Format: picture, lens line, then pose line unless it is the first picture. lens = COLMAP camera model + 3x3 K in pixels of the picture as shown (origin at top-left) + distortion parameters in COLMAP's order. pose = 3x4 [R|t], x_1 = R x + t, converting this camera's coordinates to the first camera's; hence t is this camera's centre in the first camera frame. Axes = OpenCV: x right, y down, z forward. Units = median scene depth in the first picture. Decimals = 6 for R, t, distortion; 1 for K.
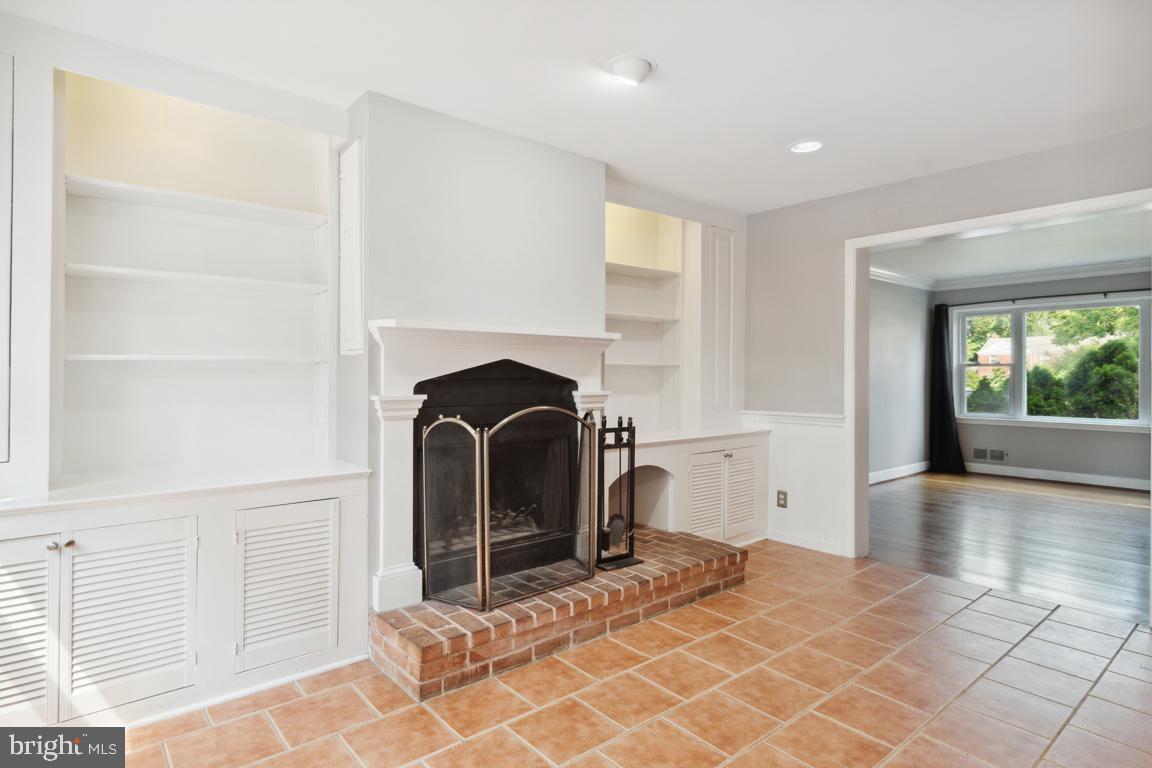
lens RADIAL K [[612.4, 0, 576.8], [0, 612.4, 362.6], [0, 0, 1]] dist [0.014149, -0.010488]
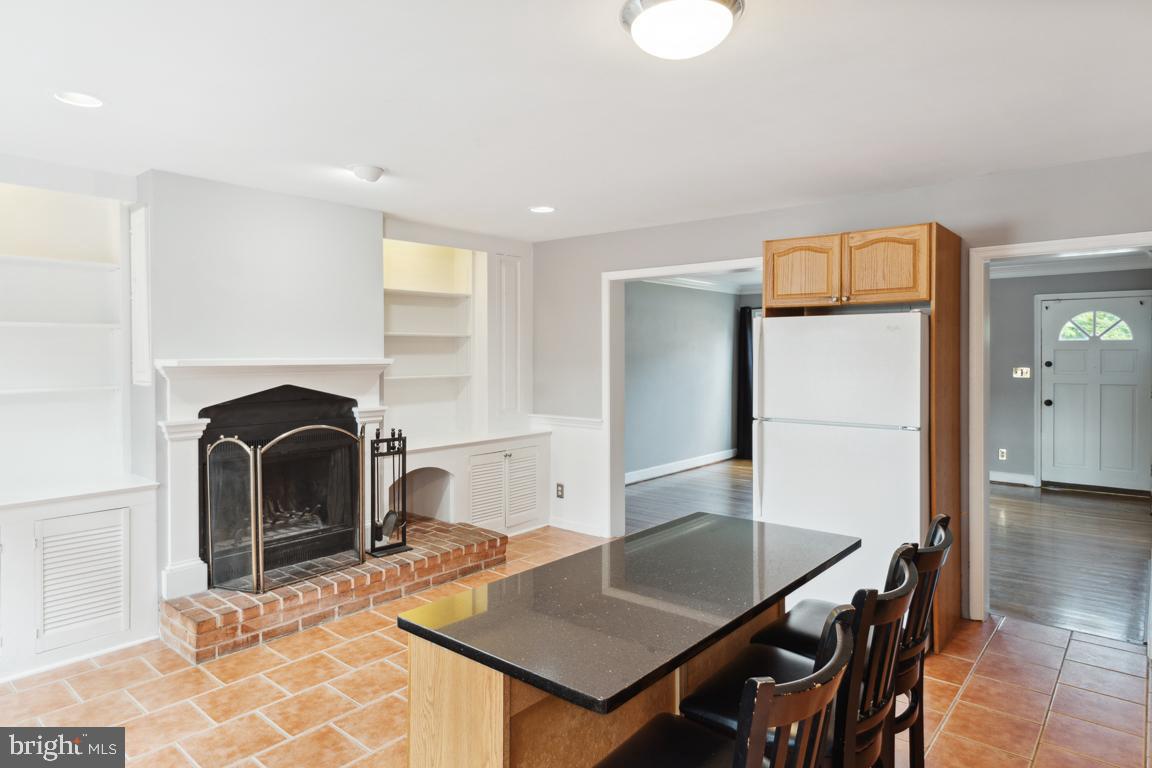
lens RADIAL K [[657.6, 0, 548.1], [0, 657.6, 357.2], [0, 0, 1]] dist [0.028950, -0.021396]
pose [[0.989545, -0.004472, 0.144155, 0.224861], [0.001594, 0.999797, 0.020069, -0.092880], [-0.144216, -0.019630, 0.989352, -0.376160]]
